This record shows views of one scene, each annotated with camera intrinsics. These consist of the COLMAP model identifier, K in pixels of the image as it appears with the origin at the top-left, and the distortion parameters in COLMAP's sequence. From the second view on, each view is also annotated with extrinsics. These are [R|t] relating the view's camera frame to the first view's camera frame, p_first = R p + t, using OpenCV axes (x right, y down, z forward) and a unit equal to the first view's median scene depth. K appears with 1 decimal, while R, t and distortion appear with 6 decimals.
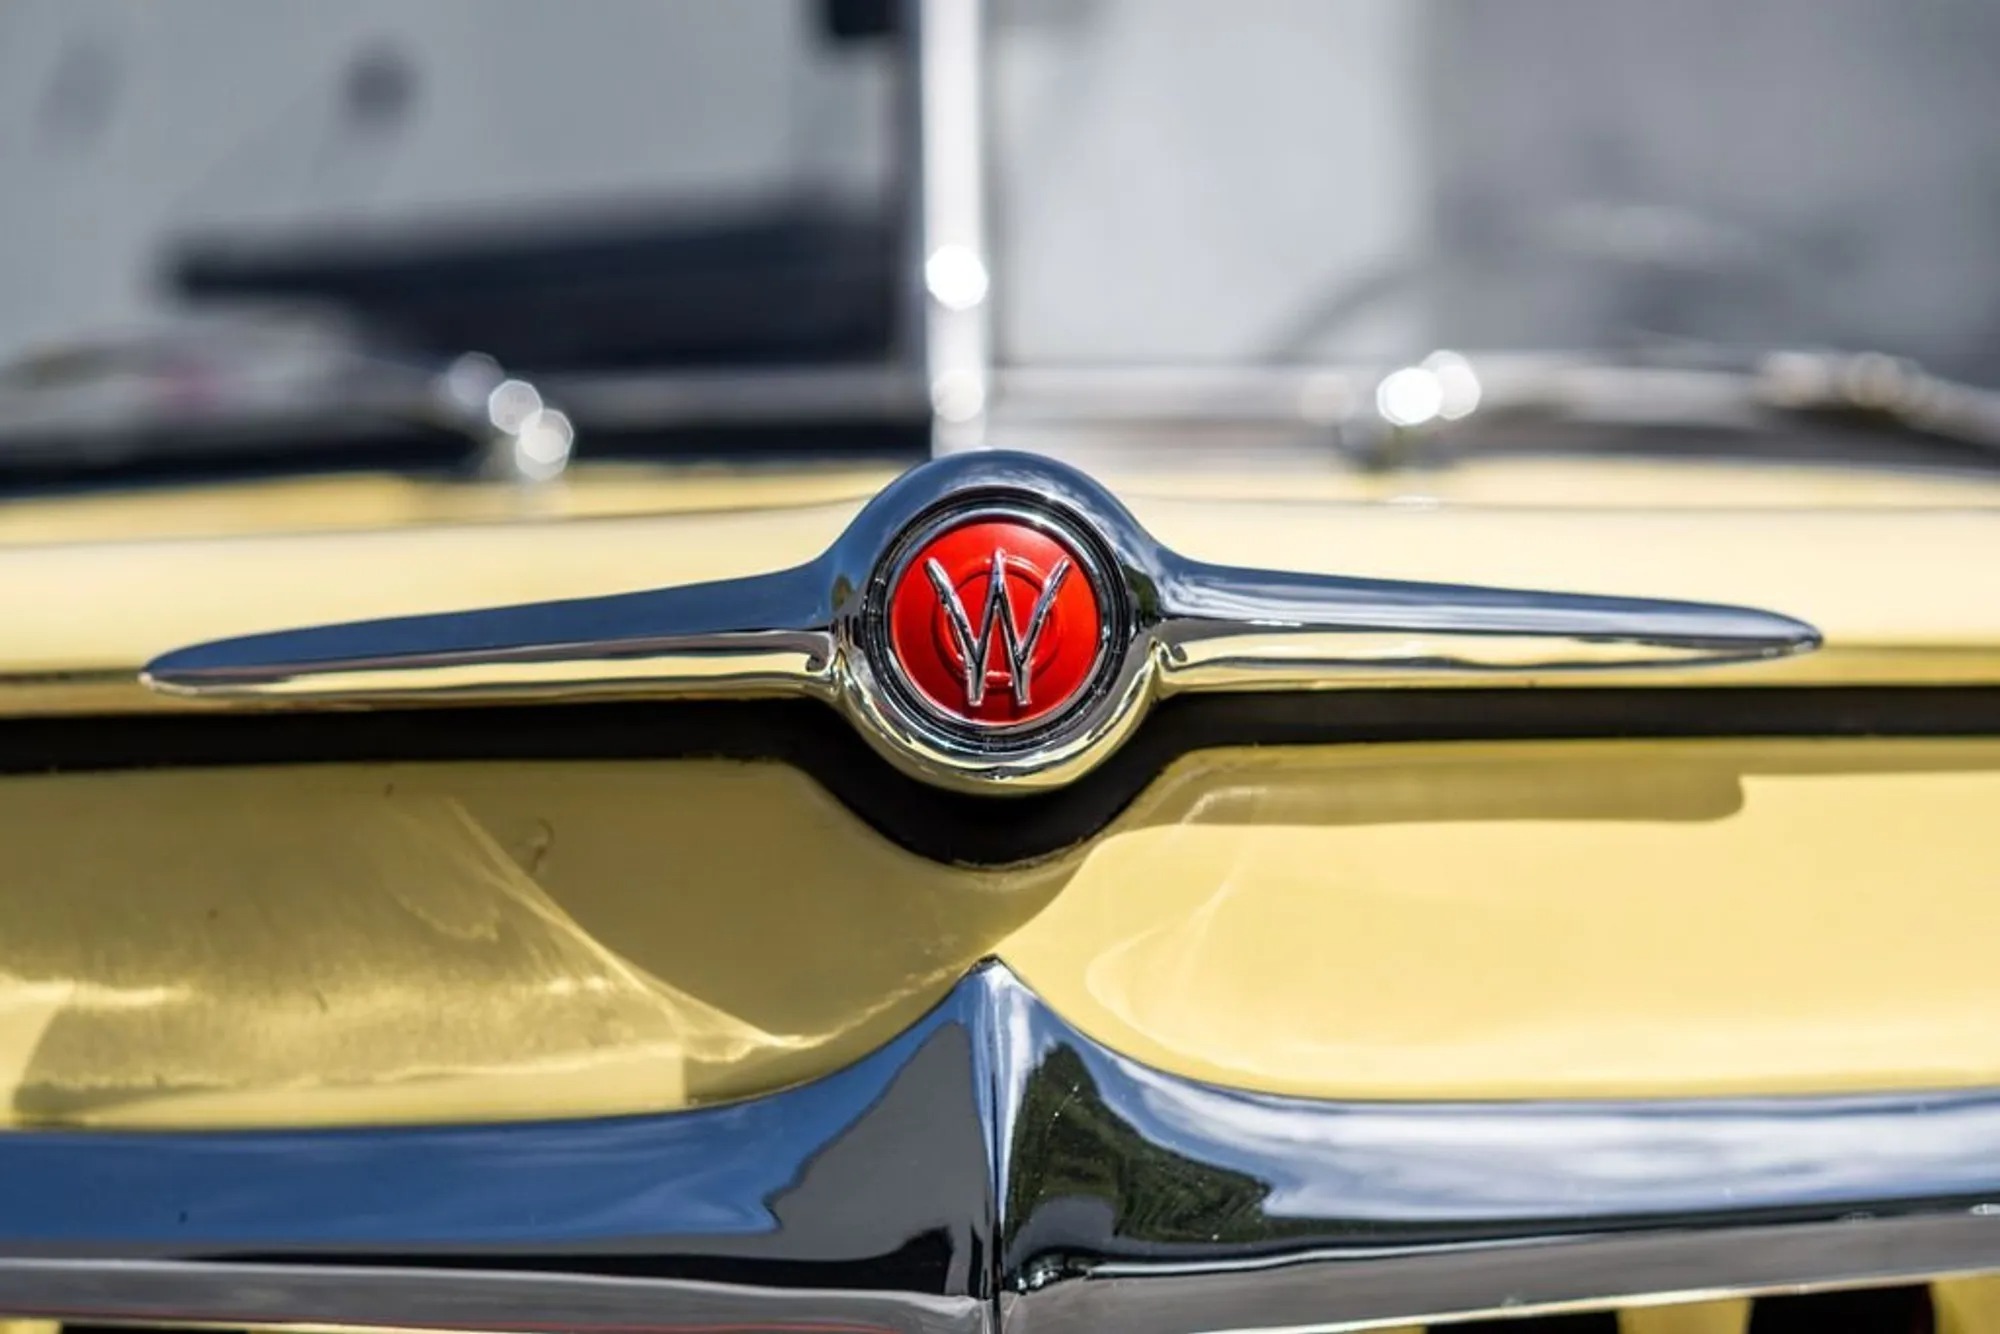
lens RADIAL K [[4470.1, 0, 993.4], [0, 4470.1, 663.0], [0, 0, 1]] dist [0.083811, 0.107023]
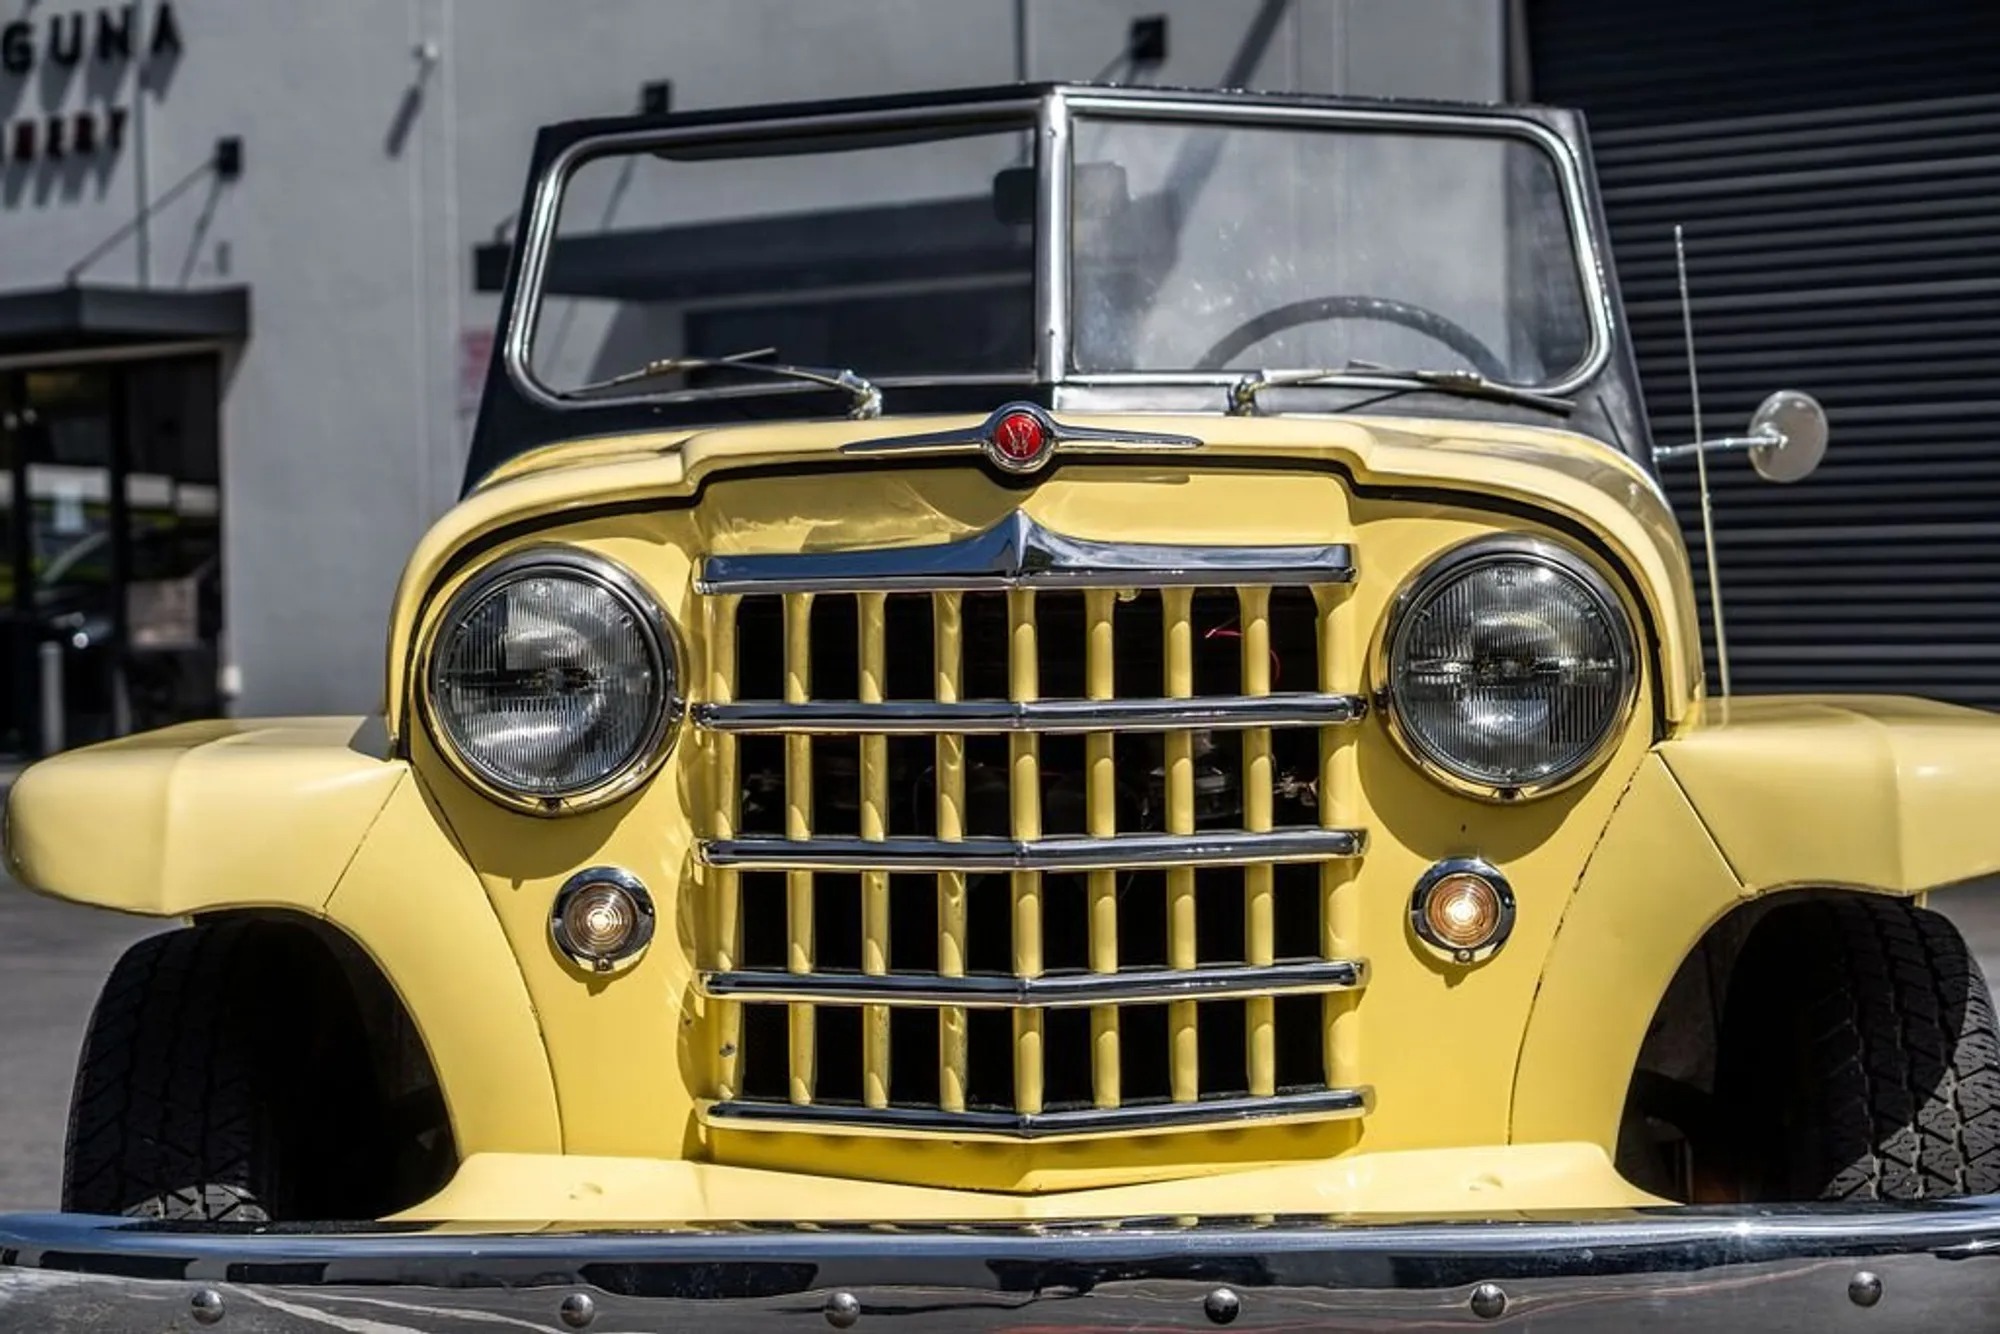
lens RADIAL K [[4304.1, 0, 1001.3], [0, 4304.1, 674.3], [0, 0, 1]] dist [0.066205, 0.176440]
pose [[0.998771, 0.011654, -0.048172, 0.191467], [-0.010978, 0.999838, 0.014272, 0.166897], [0.048331, -0.013726, 0.998737, -3.362187]]
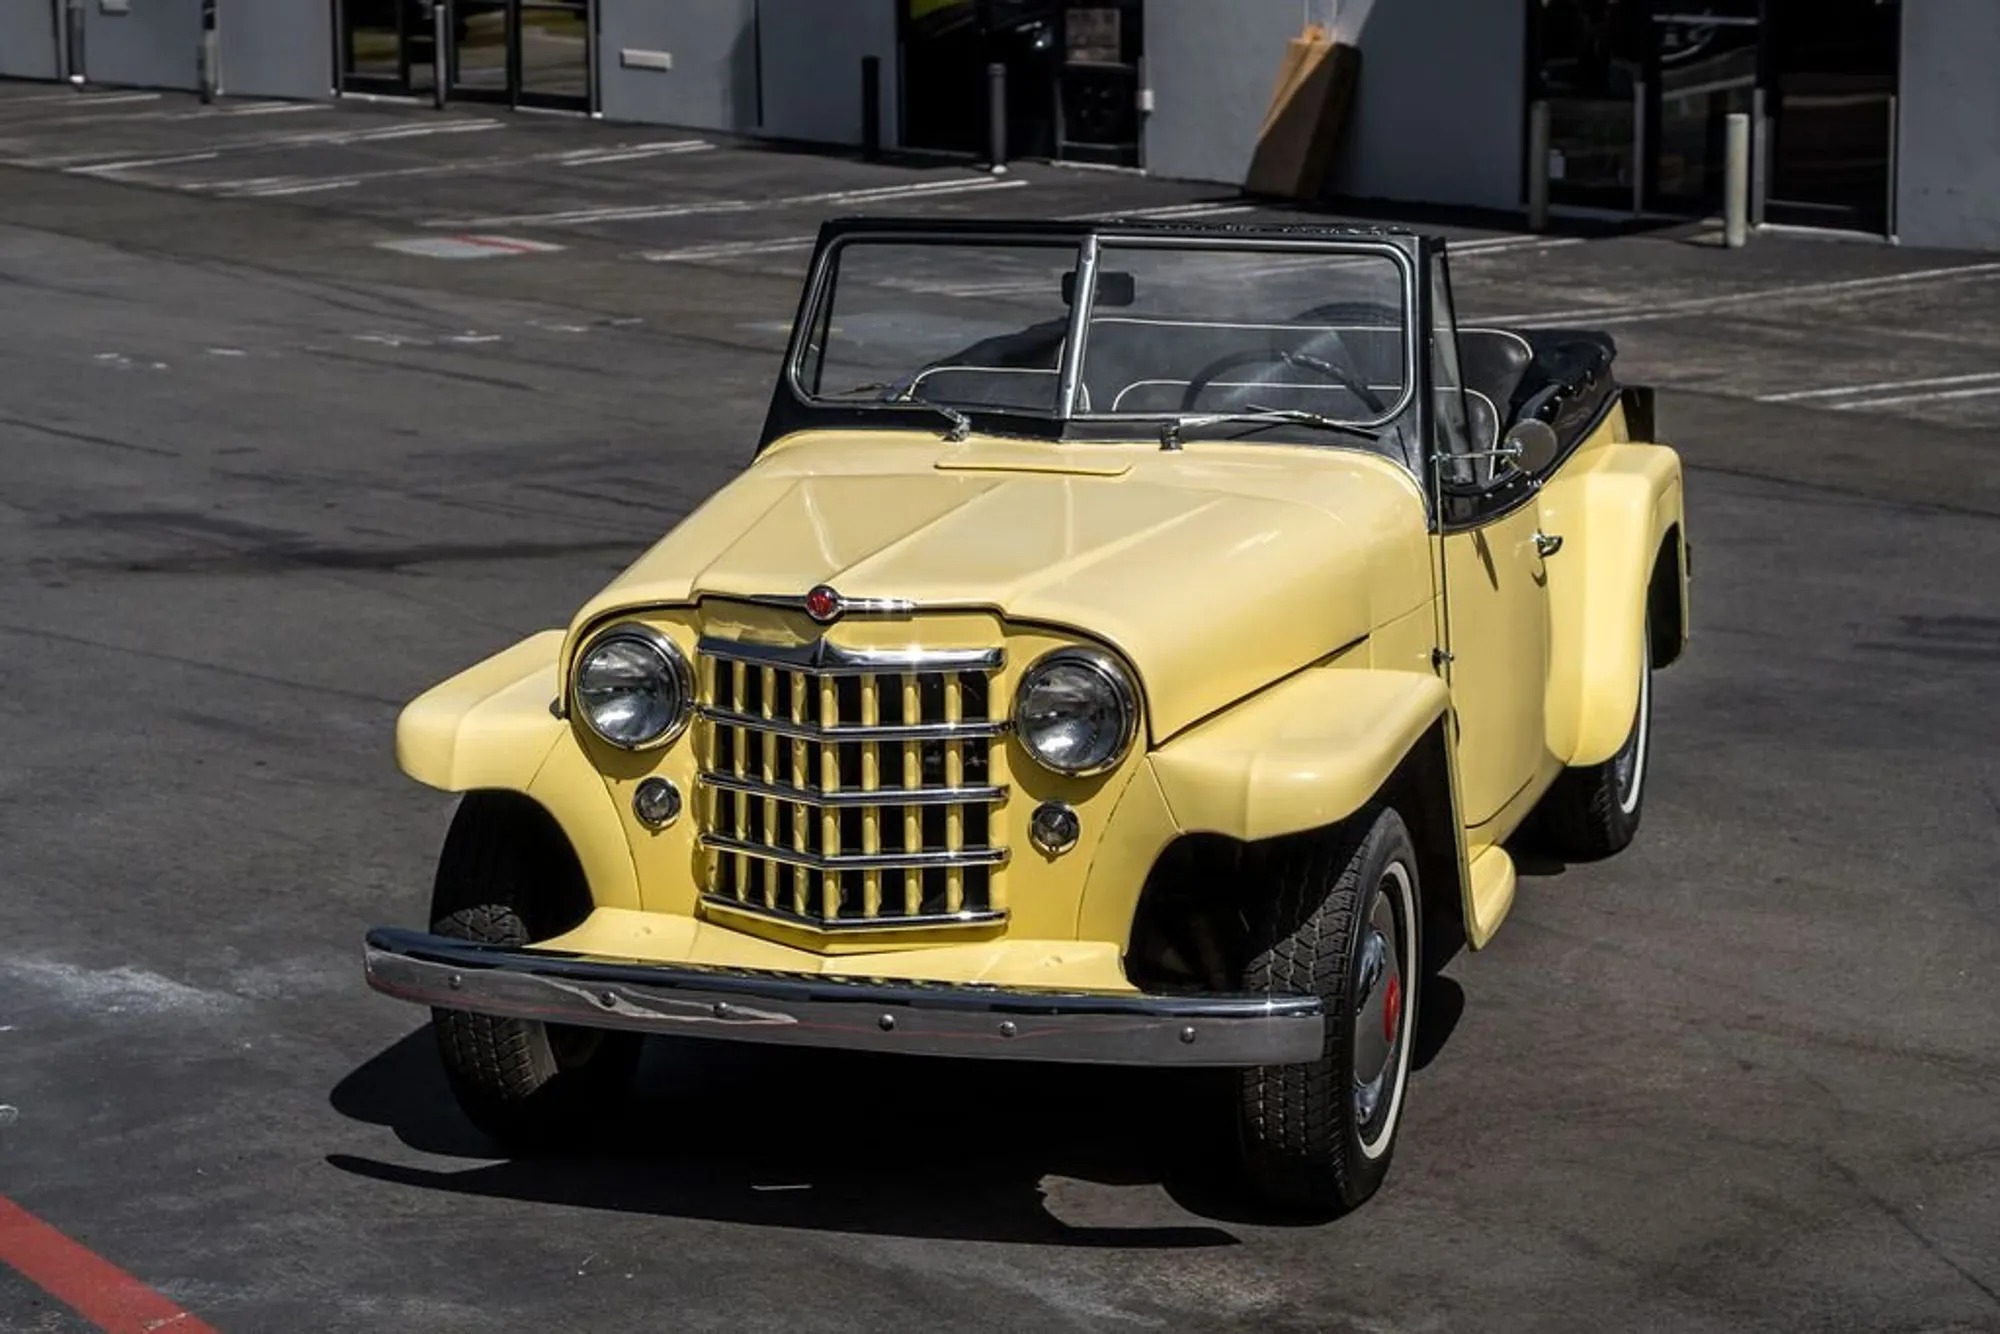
lens RADIAL K [[4252.1, 0, 996.7], [0, 4252.1, 665.5], [0, 0, 1]] dist [0.062023, 0.055697]
pose [[0.952987, 0.077302, -0.292986, 2.938729], [-0.020812, 0.981326, 0.191221, -1.574449], [0.302297, -0.176134, 0.936800, -7.242173]]
